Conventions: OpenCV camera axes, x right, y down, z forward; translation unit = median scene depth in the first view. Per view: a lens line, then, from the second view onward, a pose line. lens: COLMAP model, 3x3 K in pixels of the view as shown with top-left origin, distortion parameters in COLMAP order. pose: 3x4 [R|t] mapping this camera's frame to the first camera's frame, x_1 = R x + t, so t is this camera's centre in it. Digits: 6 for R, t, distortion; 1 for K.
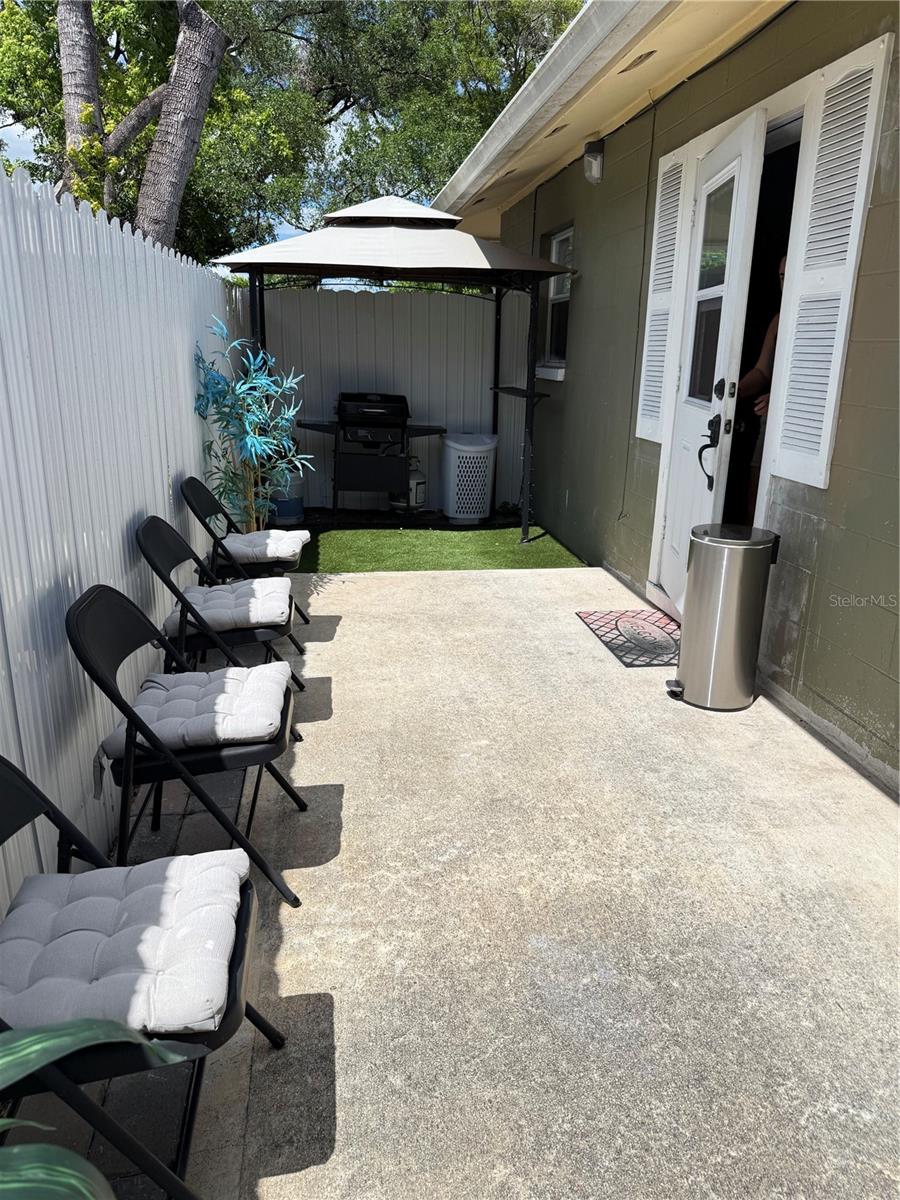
lens RADIAL K [[833.1, 0, 448.5], [0, 833.1, 601.2], [0, 0, 1]] dist [0.032397, -0.038161]
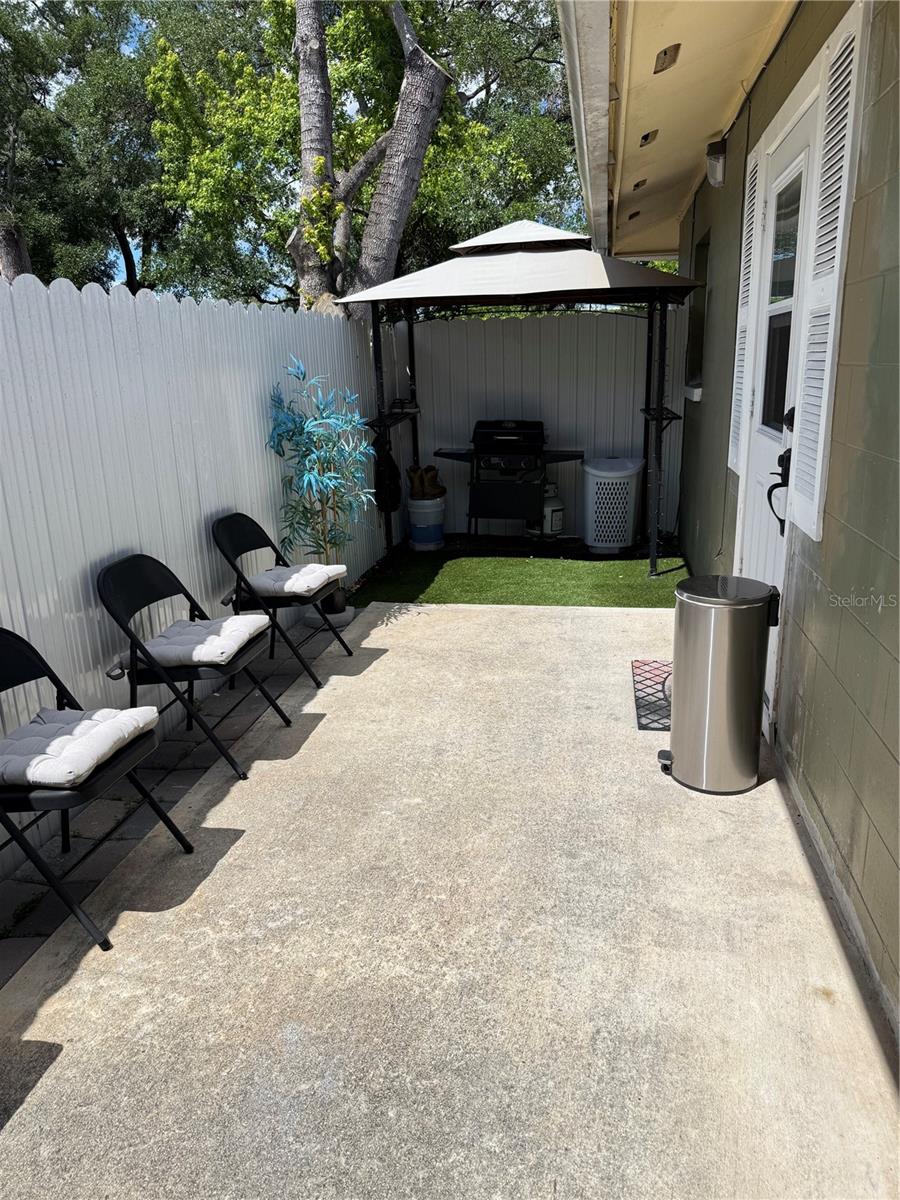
lens RADIAL K [[835.6, 0, 450.0], [0, 835.6, 600.0], [0, 0, 1]] dist [0.039722, -0.052364]
pose [[0.951552, 0.040318, -0.304835, 0.235707], [-0.046091, 0.998868, -0.011764, -0.032292], [0.304015, 0.025244, 0.952333, 0.063155]]
